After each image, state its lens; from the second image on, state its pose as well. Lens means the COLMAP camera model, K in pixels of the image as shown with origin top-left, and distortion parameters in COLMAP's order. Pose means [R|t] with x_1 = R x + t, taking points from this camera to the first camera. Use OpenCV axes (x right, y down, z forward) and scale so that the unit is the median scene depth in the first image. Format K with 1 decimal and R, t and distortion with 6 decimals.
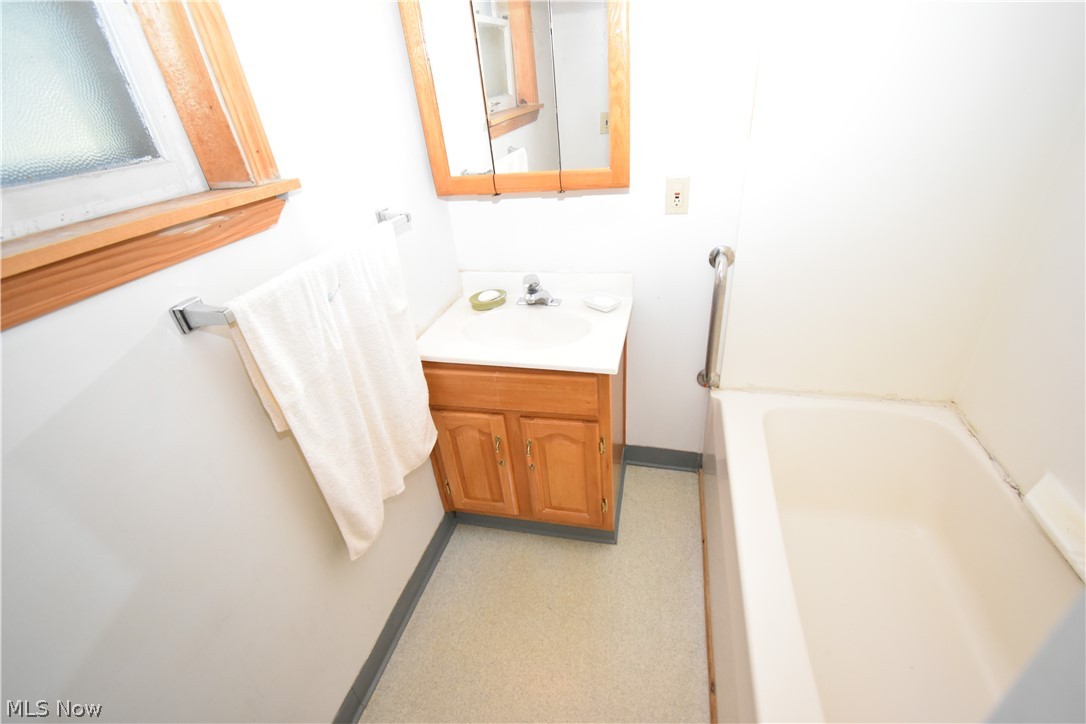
lens RADIAL K [[476.5, 0, 546.9], [0, 476.5, 364.6], [0, 0, 1]] dist [0.003621, -0.000136]
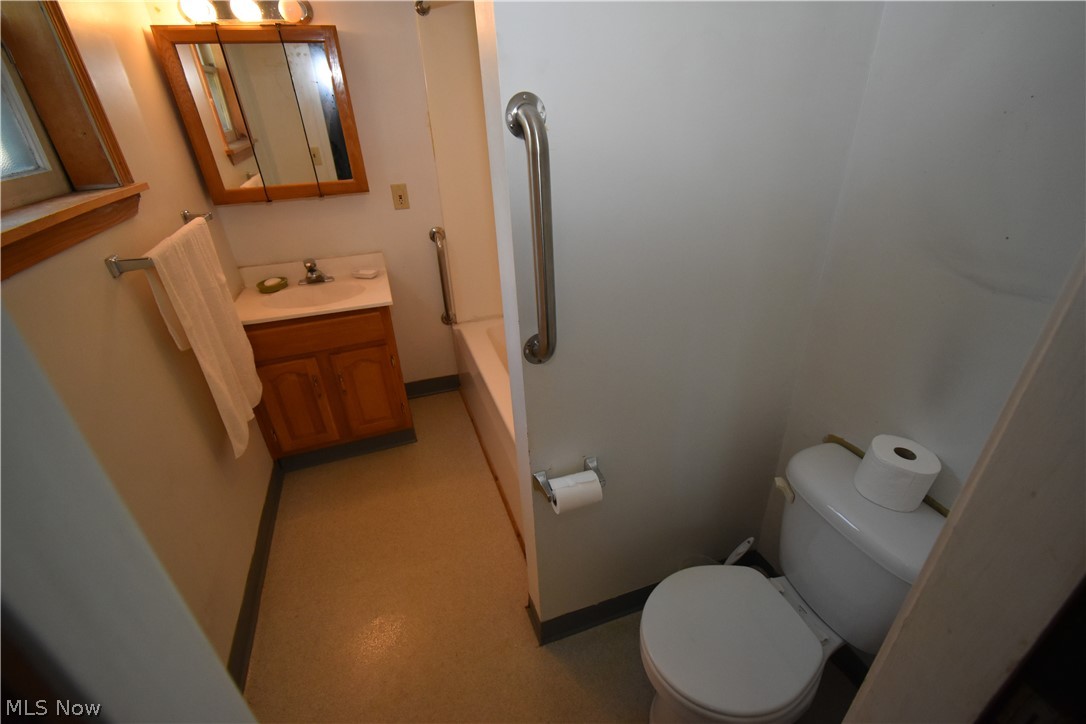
lens RADIAL K [[476.5, 0, 546.9], [0, 476.5, 364.6], [0, 0, 1]] dist [0.003621, -0.000136]
pose [[0.833283, -0.217151, 0.508413, -0.224023], [0.250684, 0.968066, 0.002609, 0.273717], [-0.492744, 0.125277, 0.861109, -0.479512]]
